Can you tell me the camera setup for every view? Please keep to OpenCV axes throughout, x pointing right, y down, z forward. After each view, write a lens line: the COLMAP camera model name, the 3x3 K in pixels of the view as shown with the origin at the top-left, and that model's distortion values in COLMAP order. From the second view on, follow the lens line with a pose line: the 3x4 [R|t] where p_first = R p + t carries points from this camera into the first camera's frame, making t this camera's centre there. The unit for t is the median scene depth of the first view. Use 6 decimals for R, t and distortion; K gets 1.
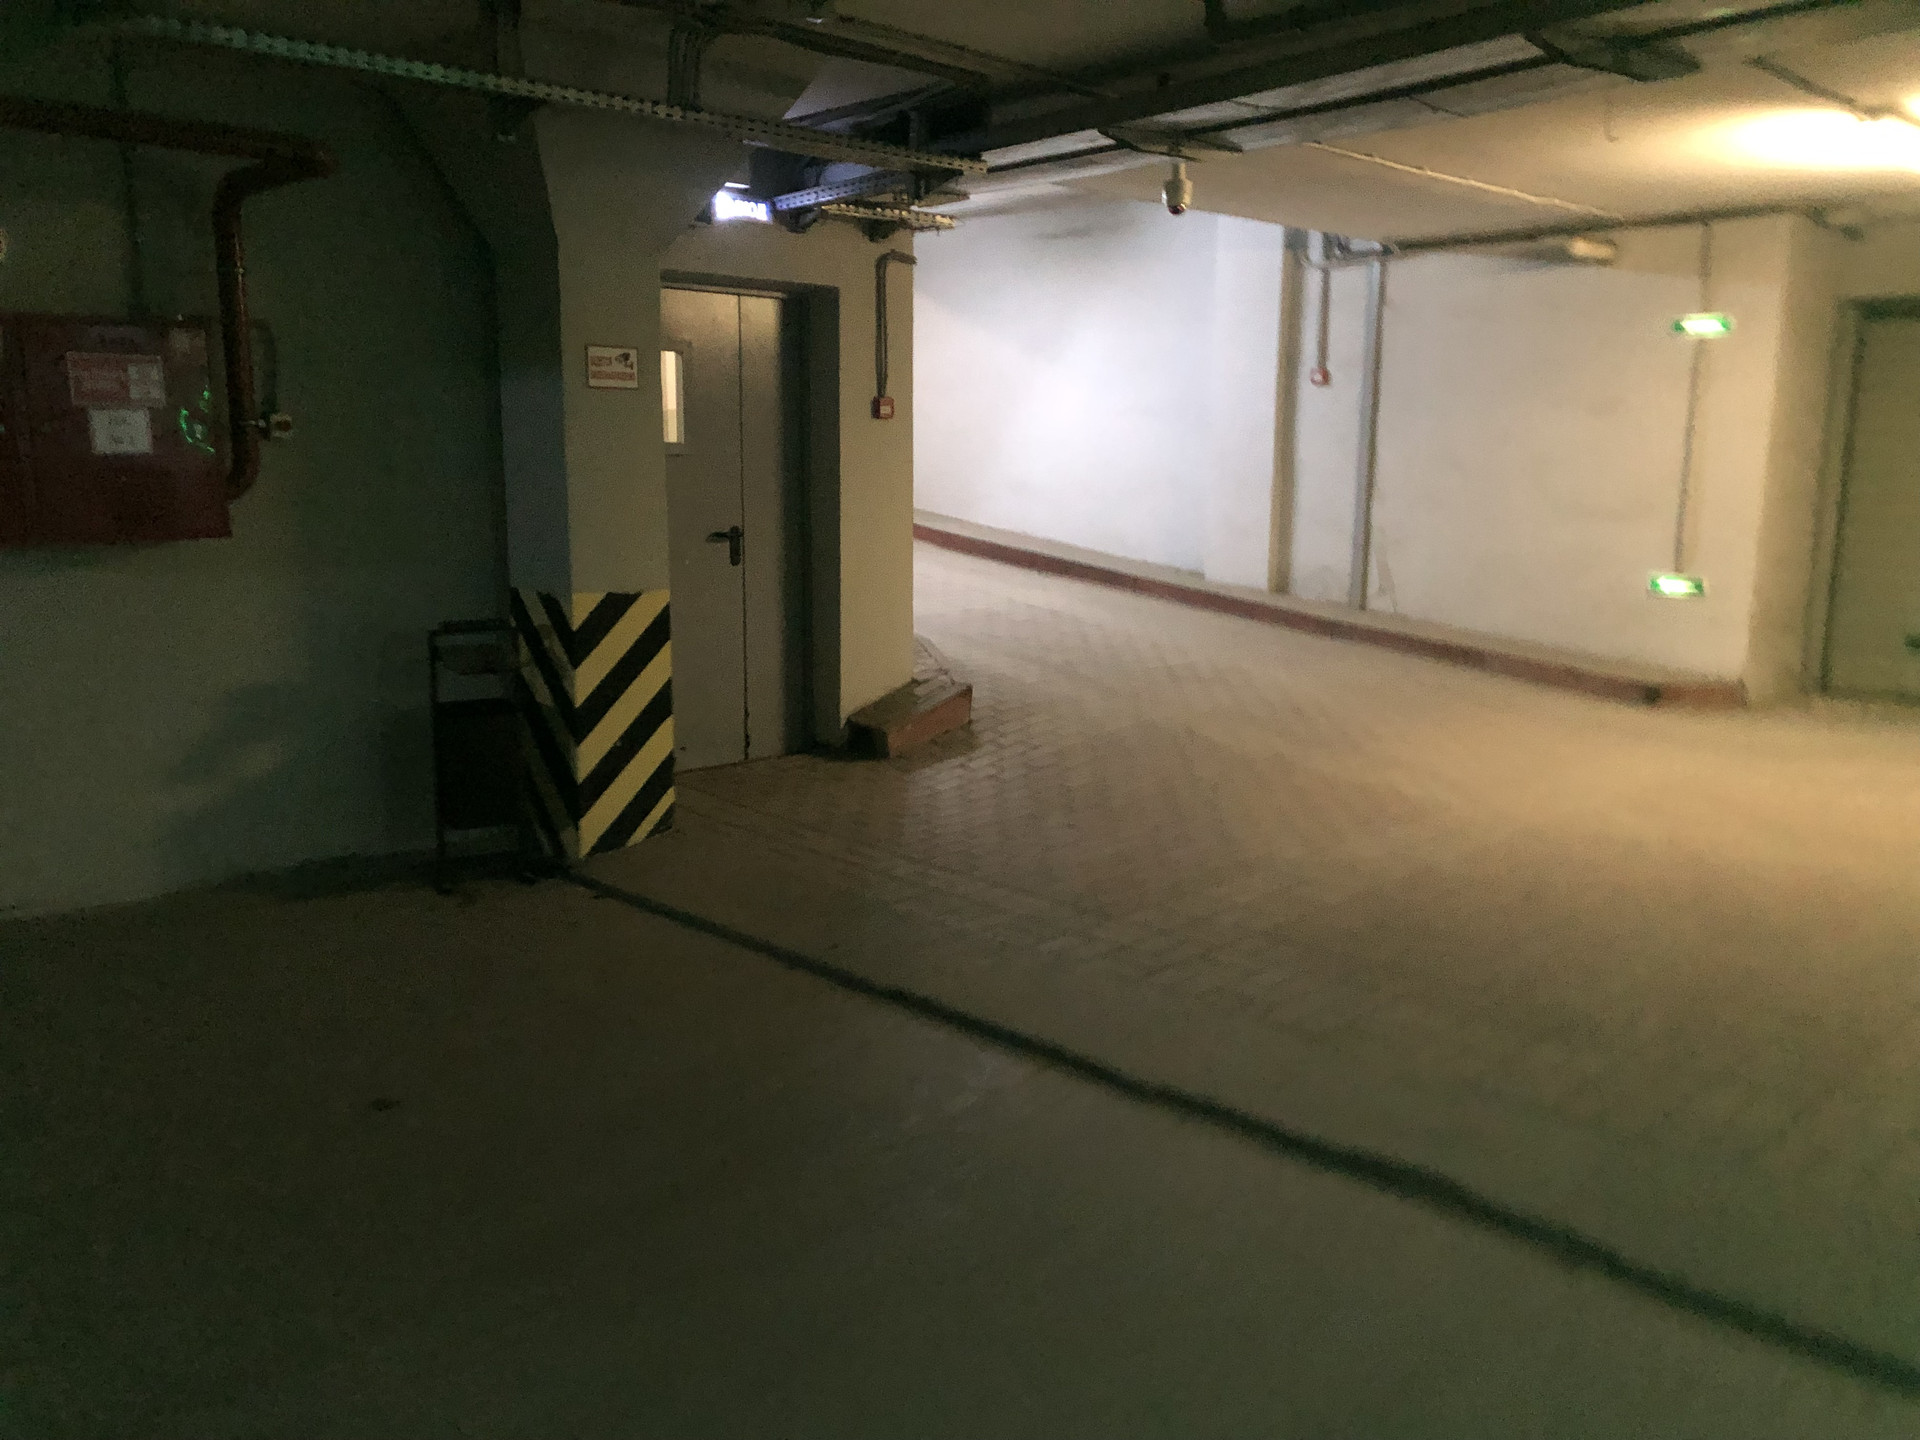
lens RADIAL K [[1519.5, 0, 933.4], [0, 1519.5, 720.5], [0, 0, 1]] dist [0.082943, -0.002645]
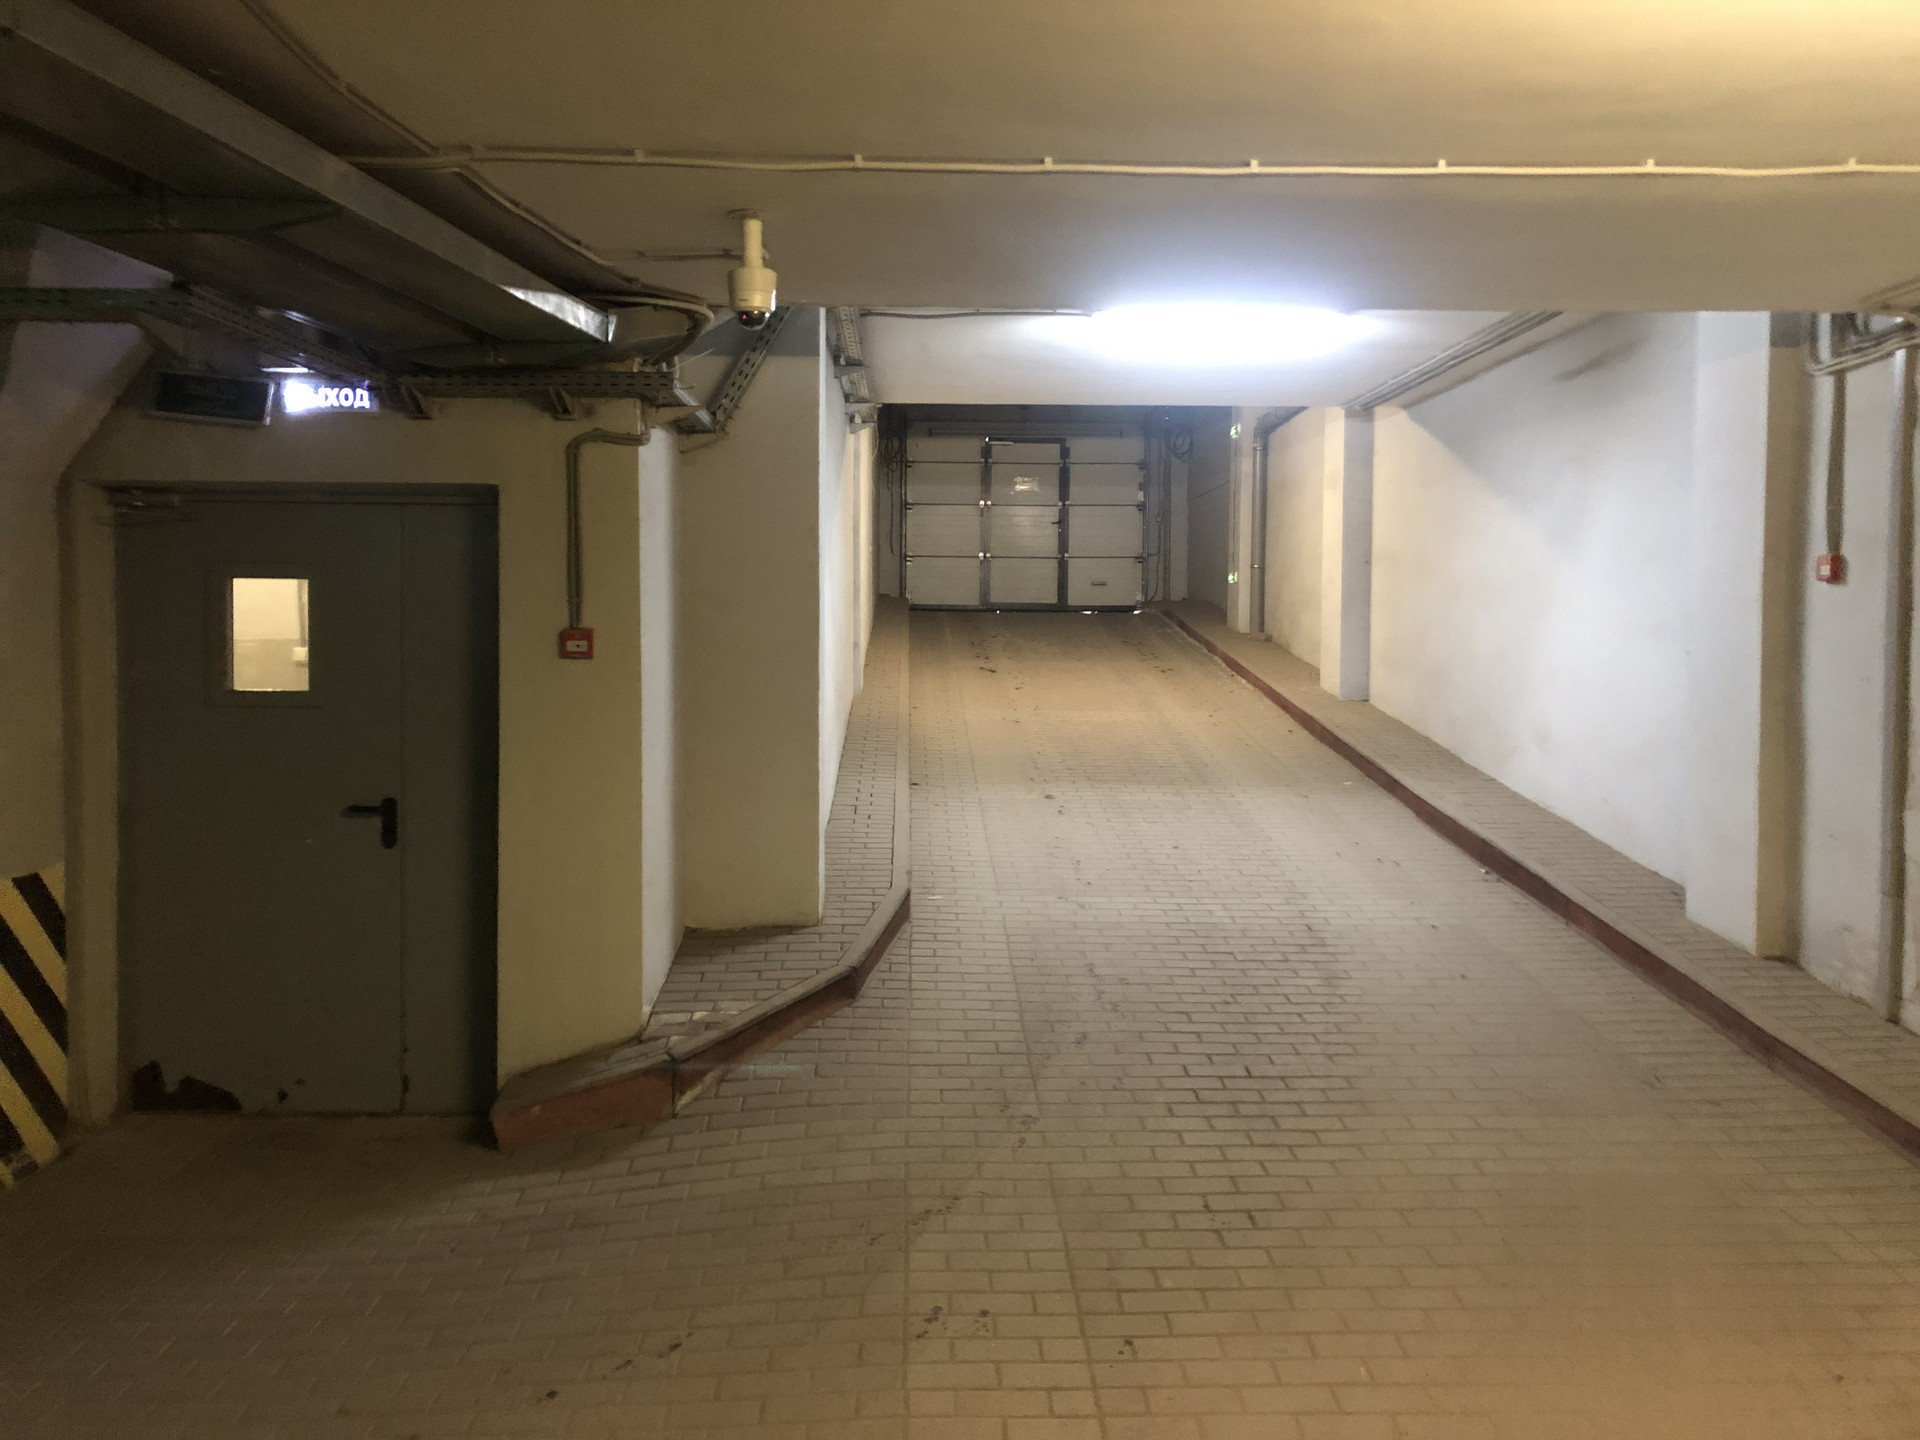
lens RADIAL K [[1519.5, 0, 933.4], [0, 1519.5, 720.5], [0, 0, 1]] dist [0.082943, -0.002645]
pose [[0.743177, 0.029819, -0.668430, 0.569865], [-0.120239, 0.988695, -0.089578, -0.126259], [0.658202, 0.146944, 0.738362, 0.590803]]
